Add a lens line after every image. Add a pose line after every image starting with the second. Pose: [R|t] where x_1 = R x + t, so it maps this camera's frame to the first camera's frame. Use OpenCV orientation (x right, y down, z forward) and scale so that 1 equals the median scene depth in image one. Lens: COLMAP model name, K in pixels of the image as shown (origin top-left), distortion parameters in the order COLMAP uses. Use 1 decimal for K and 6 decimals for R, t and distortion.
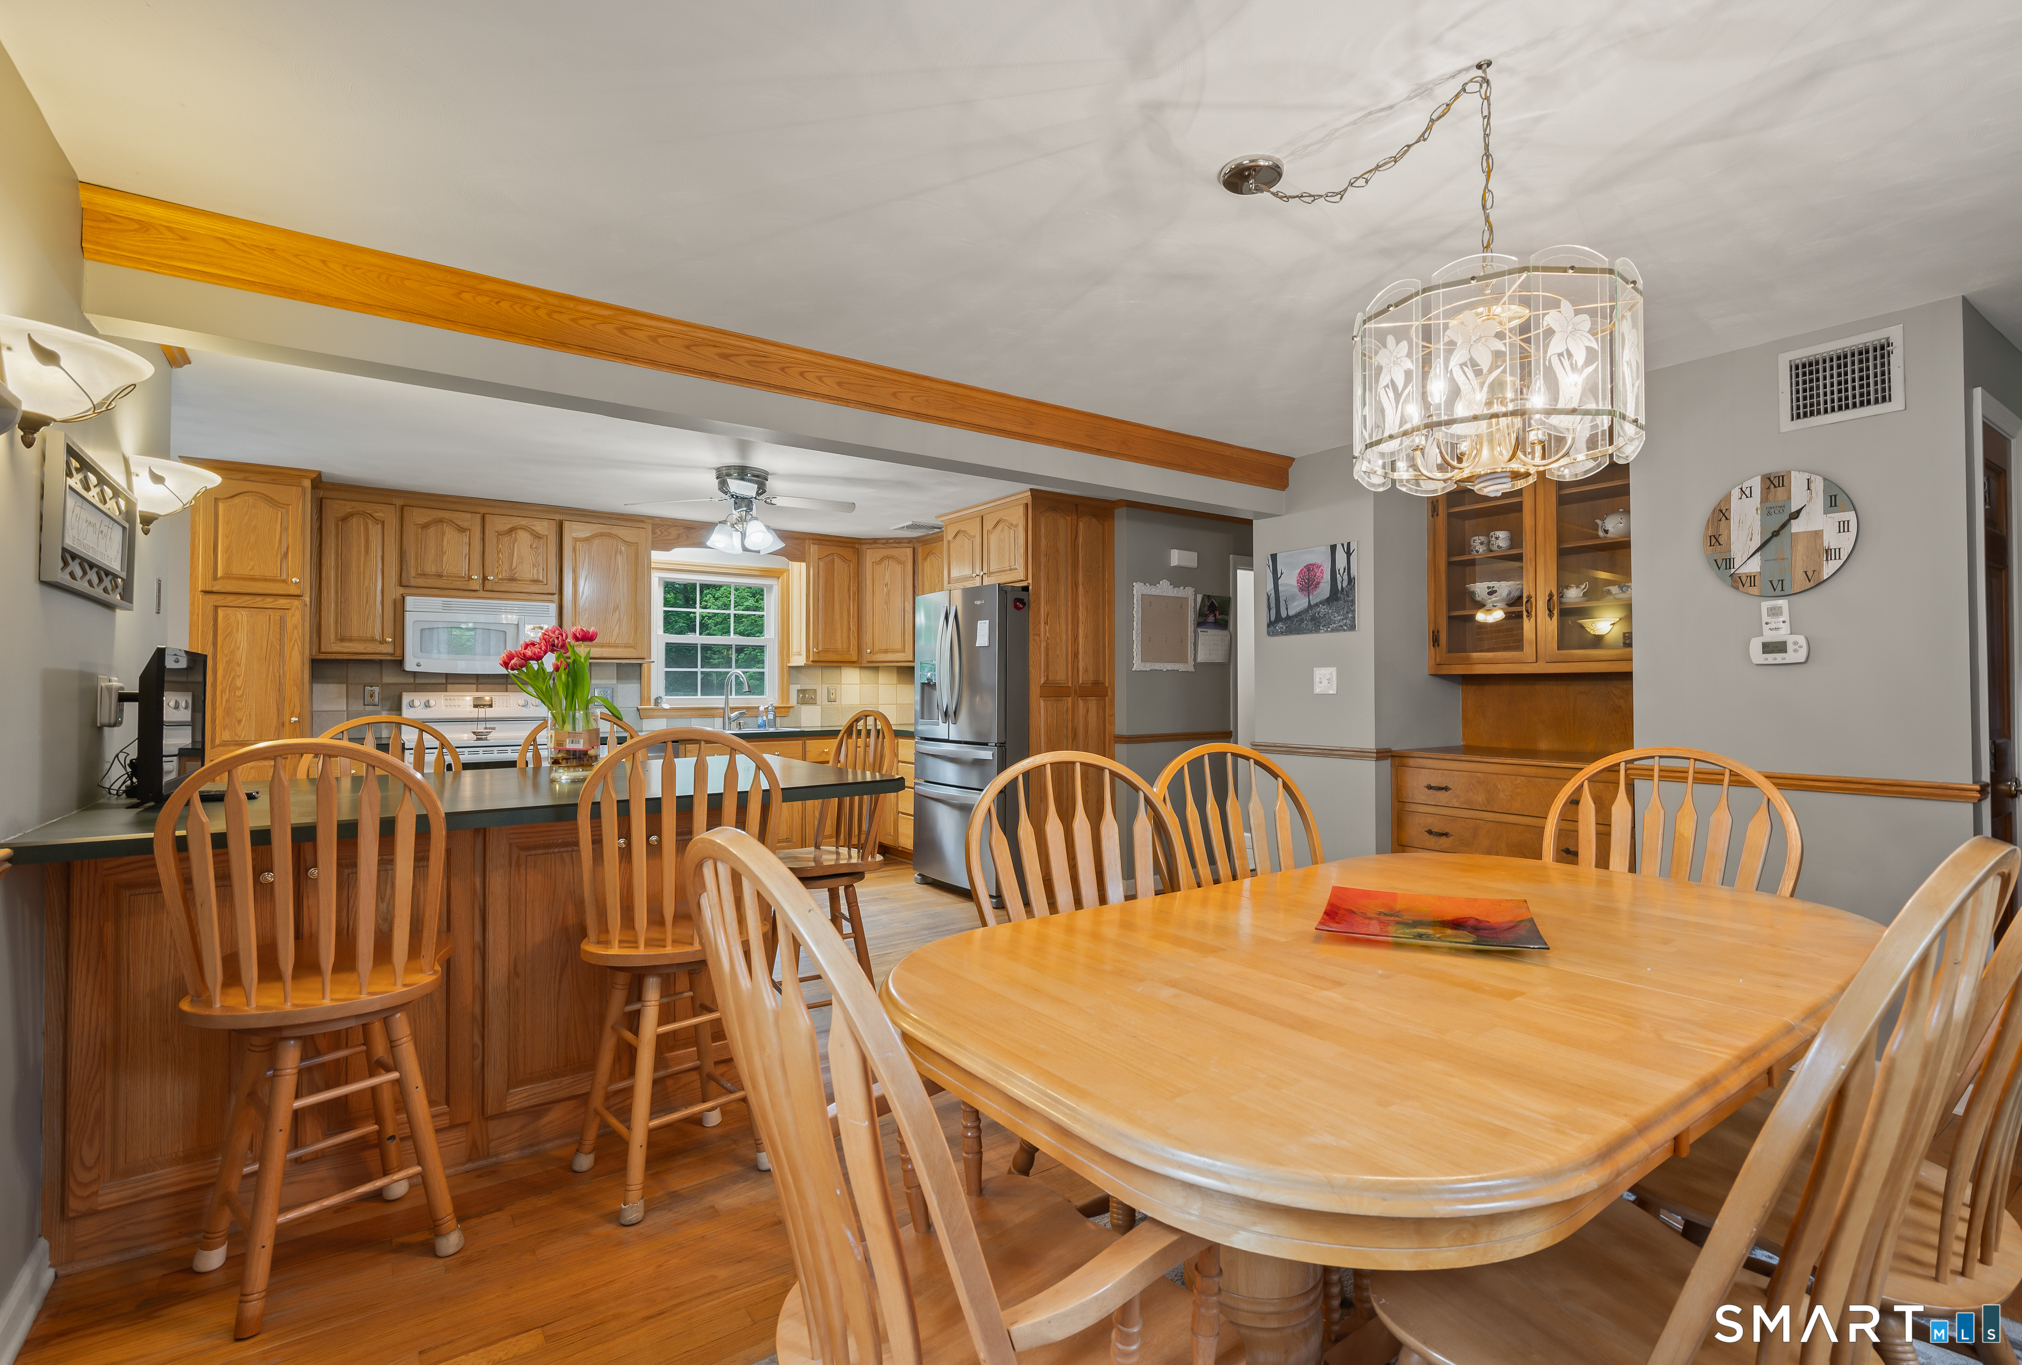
lens RADIAL K [[929.3, 0, 1003.1], [0, 929.3, 674.1], [0, 0, 1]] dist [0.003143, 0.000043]
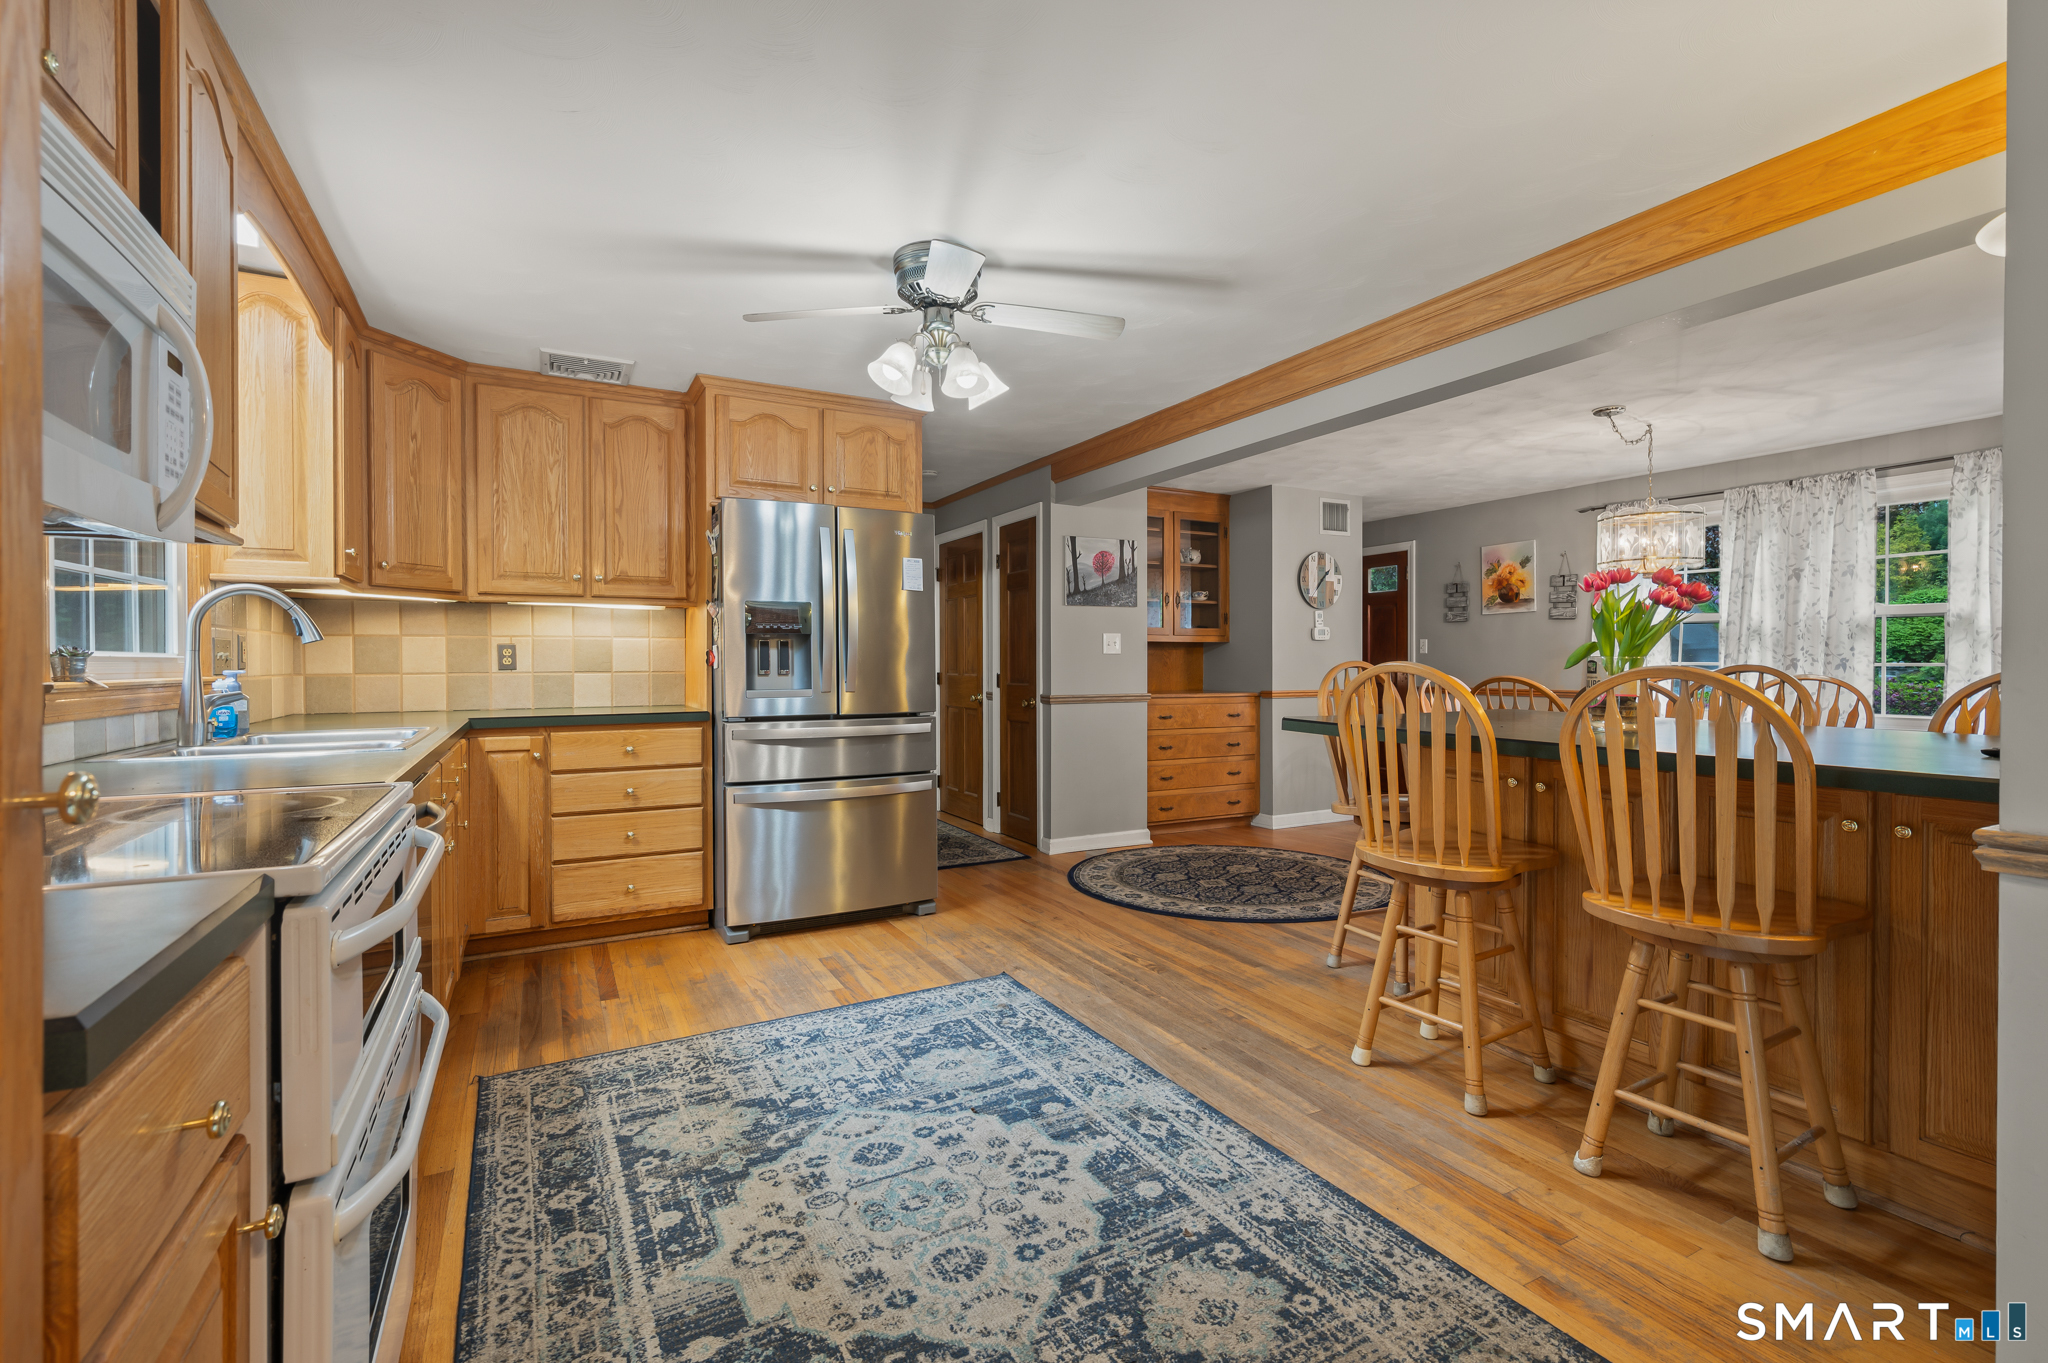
lens RADIAL K [[918.4, 0, 1044.8], [0, 918.4, 672.0], [0, 0, 1]] dist [-0.004351, -0.000664]
pose [[0.103840, -0.007077, 0.994569, -0.770840], [-0.013434, 0.999873, 0.008517, 0.030329], [-0.994503, -0.014246, 0.103732, 0.795228]]
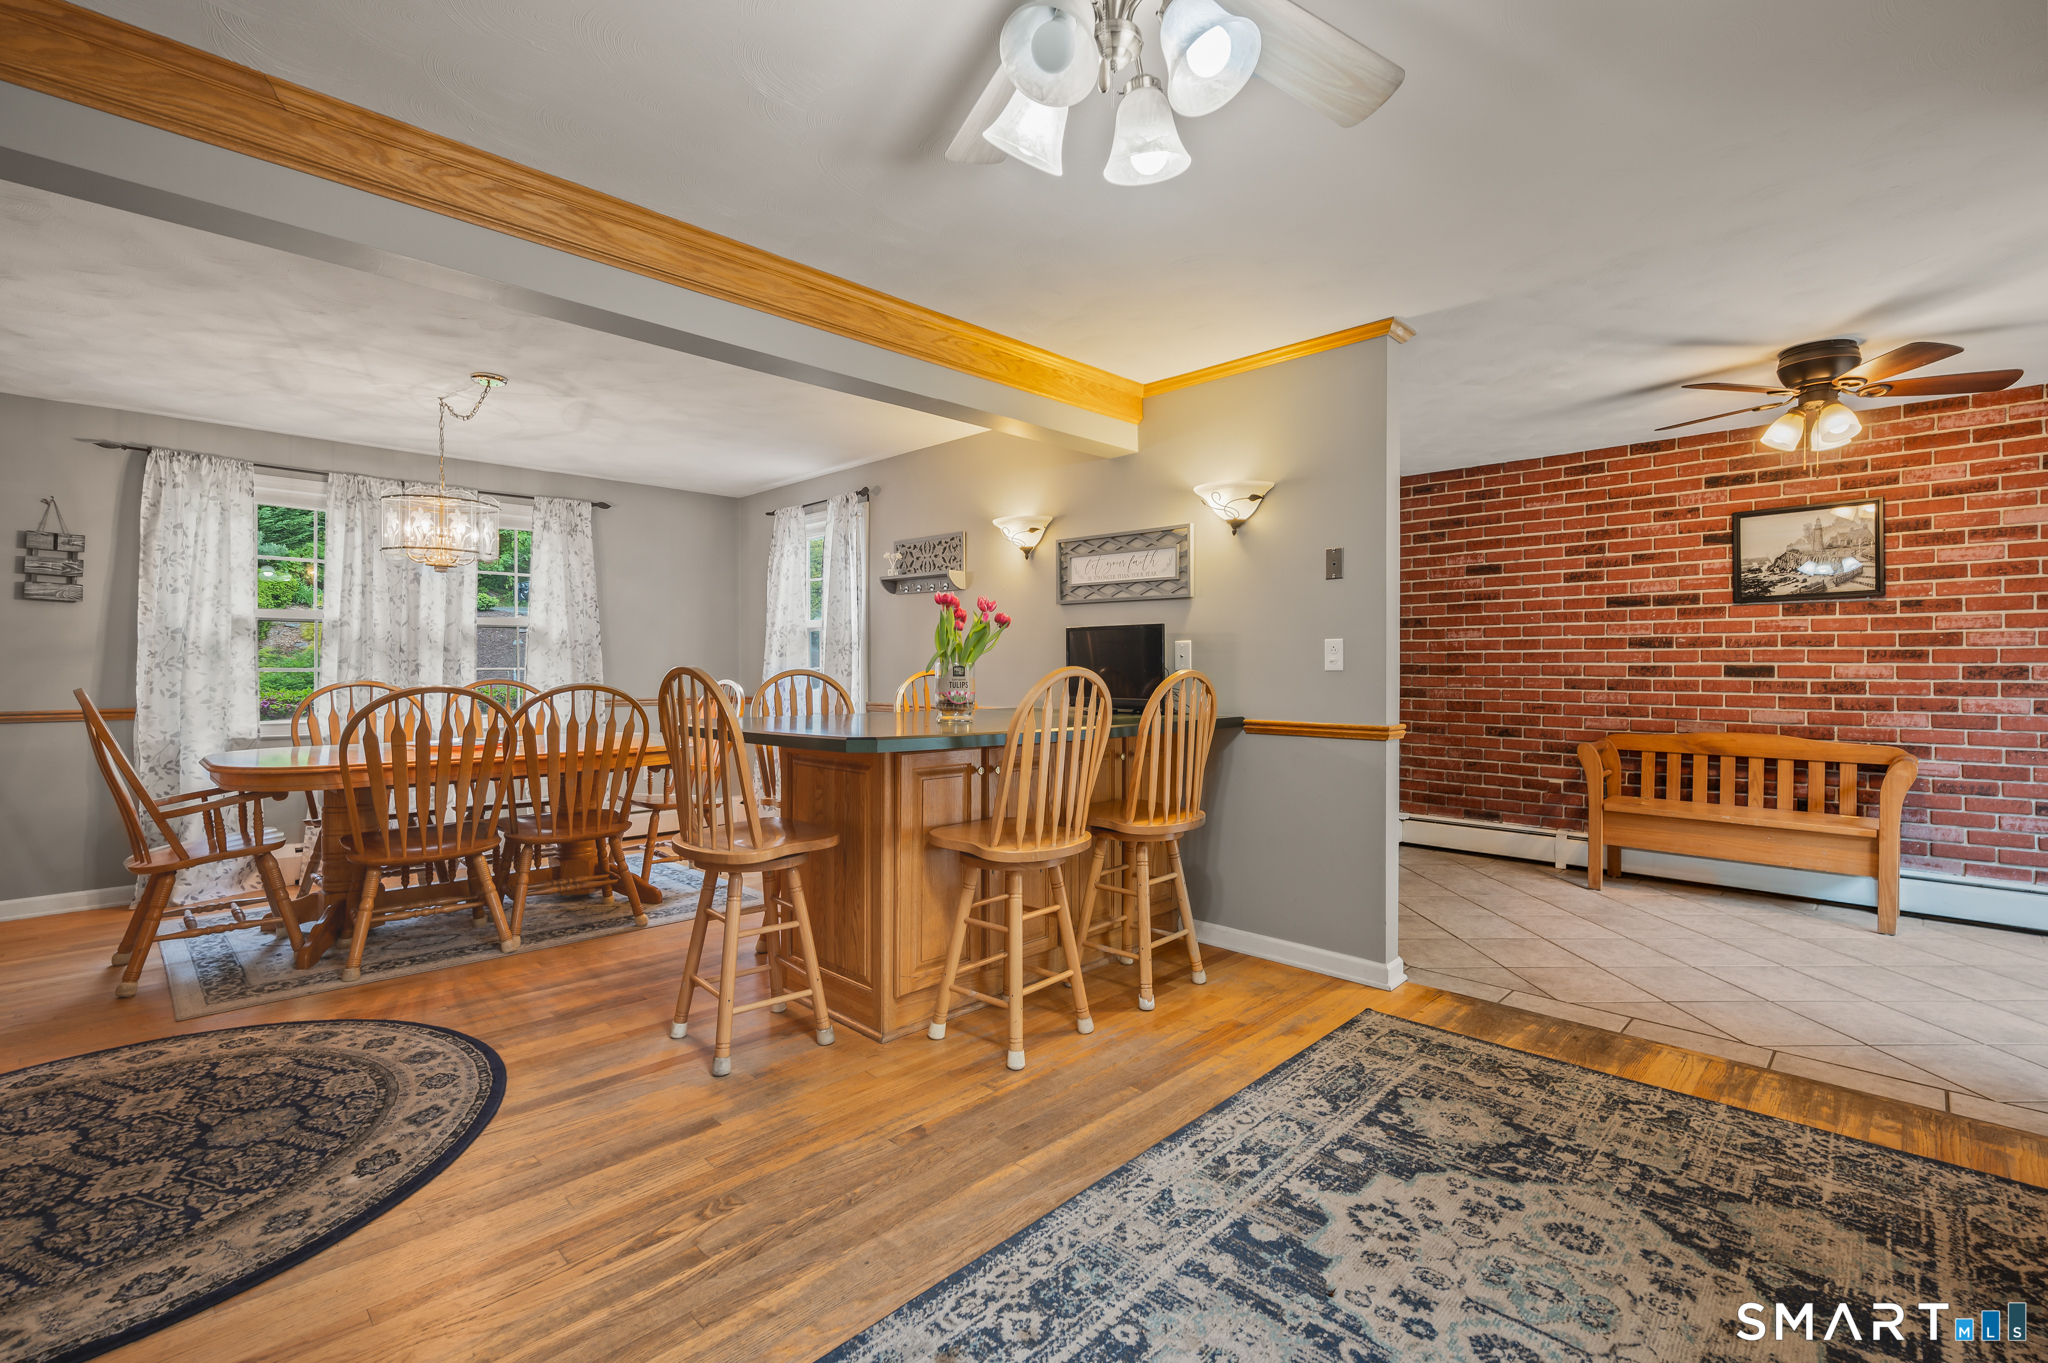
lens RADIAL K [[912.6, 0, 1023.1], [0, 912.6, 663.1], [0, 0, 1]] dist [-0.001433, 0.000655]
pose [[-0.983621, 0.001284, -0.180246, -0.182502], [0.004282, 0.999859, -0.016244, 0.031688], [0.180200, -0.016750, -0.983487, 1.162340]]
